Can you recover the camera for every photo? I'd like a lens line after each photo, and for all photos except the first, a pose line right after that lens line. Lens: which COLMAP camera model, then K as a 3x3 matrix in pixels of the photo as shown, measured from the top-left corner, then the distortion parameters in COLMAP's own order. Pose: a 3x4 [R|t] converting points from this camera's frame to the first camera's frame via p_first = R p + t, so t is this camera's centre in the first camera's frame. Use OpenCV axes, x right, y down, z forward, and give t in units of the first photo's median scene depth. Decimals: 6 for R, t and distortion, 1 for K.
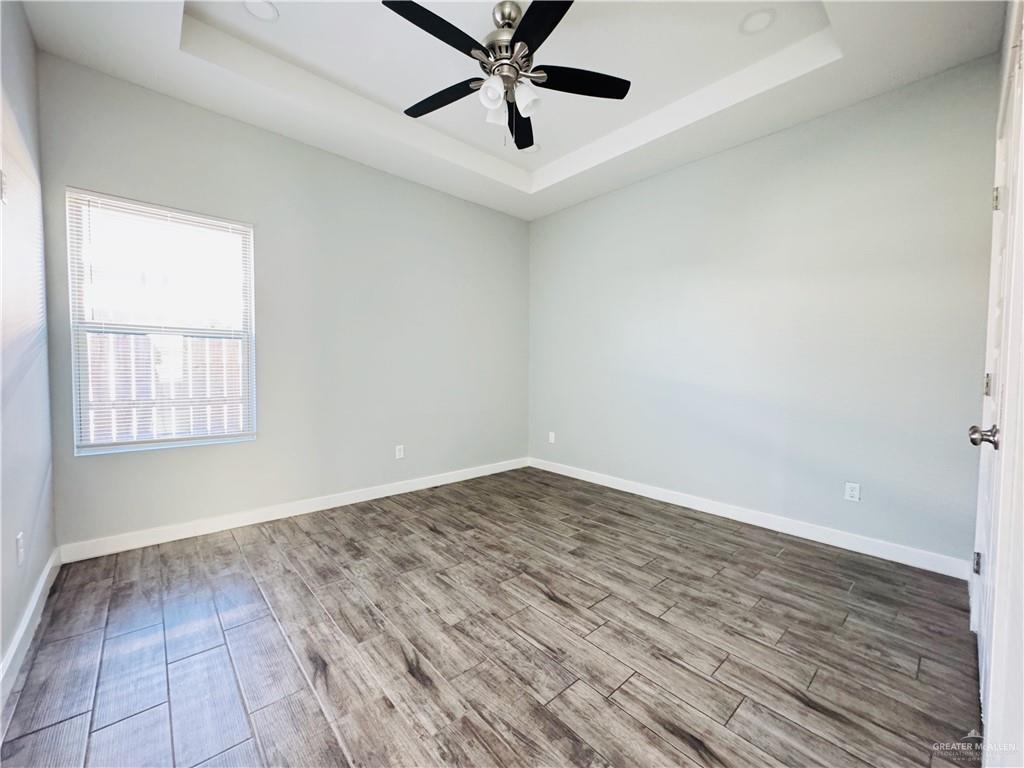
lens RADIAL K [[405.4, 0, 504.7], [0, 405.4, 377.5], [0, 0, 1]] dist [-0.007999, -0.000159]
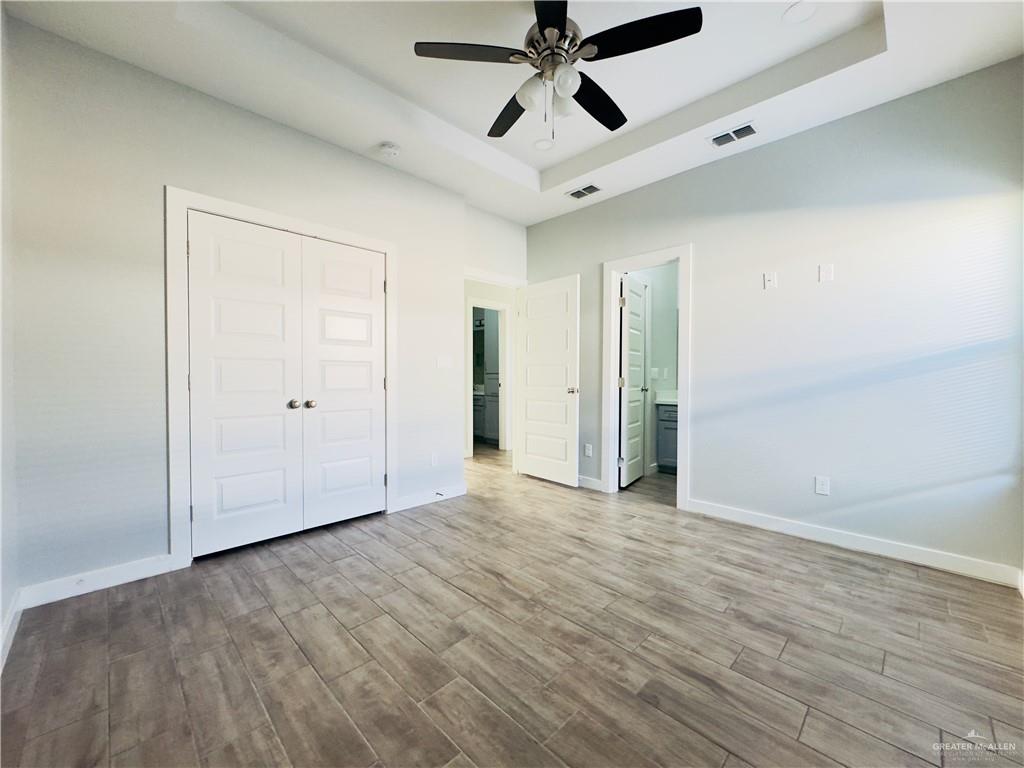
lens RADIAL K [[405.4, 0, 511.3], [0, 405.4, 384.5], [0, 0, 1]] dist [-0.007999, -0.000159]
pose [[-0.997407, -0.009414, -0.071350, 0.146829], [-0.012409, 0.999055, 0.041657, -0.033241], [0.070891, 0.042434, -0.996581, 1.809484]]
